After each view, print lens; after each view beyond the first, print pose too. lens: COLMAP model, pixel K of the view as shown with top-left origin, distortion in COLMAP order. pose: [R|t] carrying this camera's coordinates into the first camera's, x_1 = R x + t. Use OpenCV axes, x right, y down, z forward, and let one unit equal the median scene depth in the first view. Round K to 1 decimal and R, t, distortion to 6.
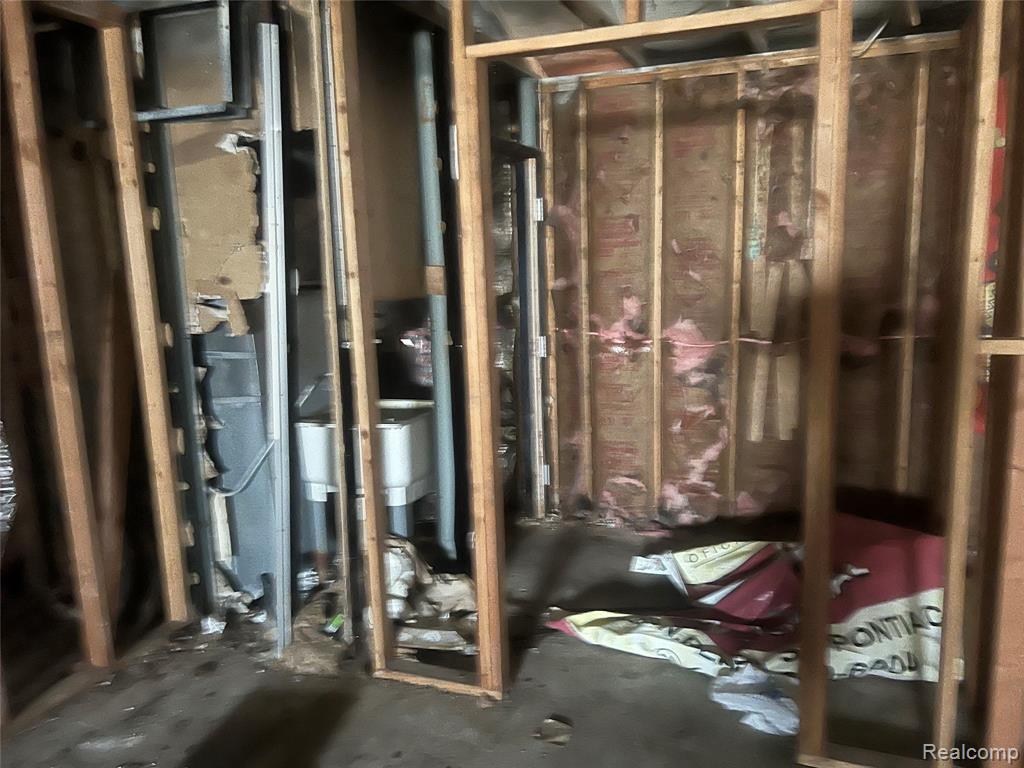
lens RADIAL K [[774.4, 0, 512.6], [0, 774.4, 388.3], [0, 0, 1]] dist [0.041969, -0.049020]
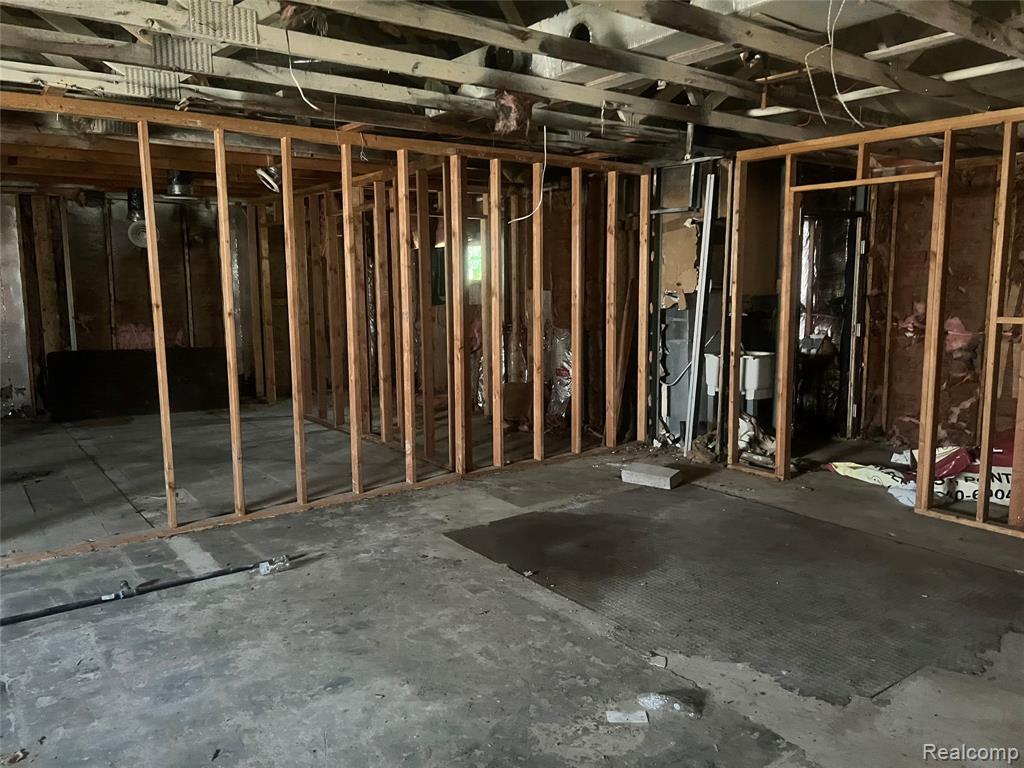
lens RADIAL K [[745.0, 0, 516.6], [0, 745.0, 387.3], [0, 0, 1]] dist [0.009058, 0.000490]
pose [[0.857361, 0.097780, -0.505342, 0.303858], [-0.102005, 0.994595, 0.019386, 0.145392], [0.504506, 0.034927, 0.862701, -0.959682]]
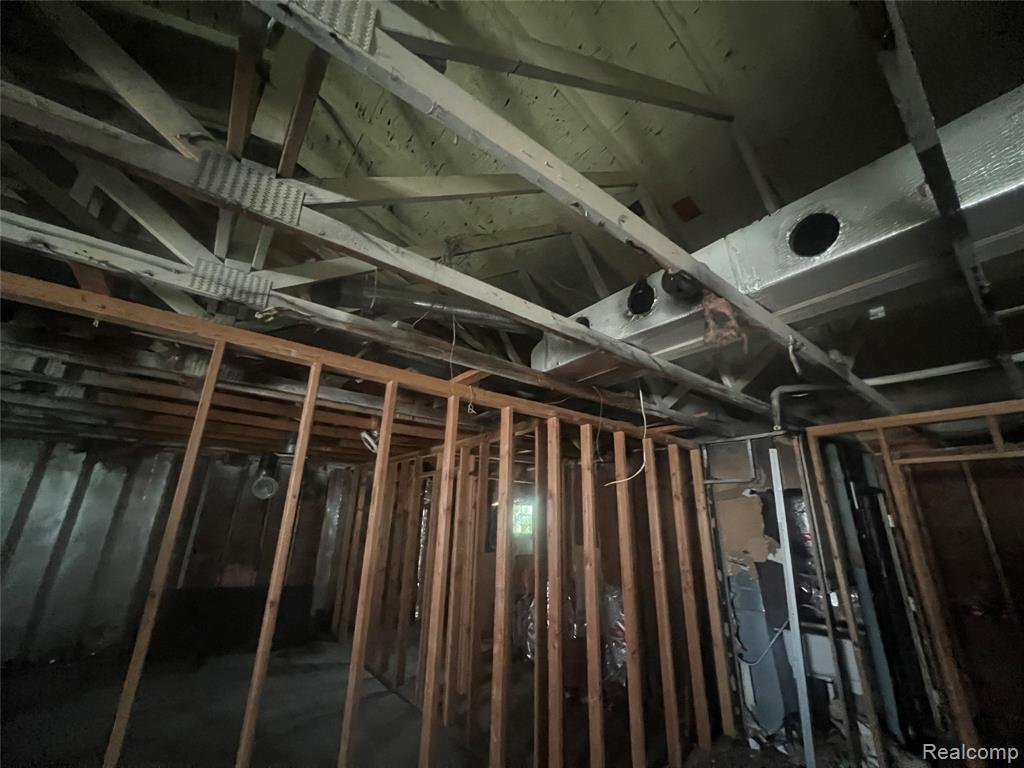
lens RADIAL K [[406.6, 0, 508.3], [0, 406.6, 386.0], [0, 0, 1]] dist [0.000891, 0.000138]
pose [[0.855841, -0.114870, -0.504322, -0.288765], [-0.134503, 0.892059, -0.431439, 0.032398], [0.499445, 0.437077, 0.748010, -0.416692]]
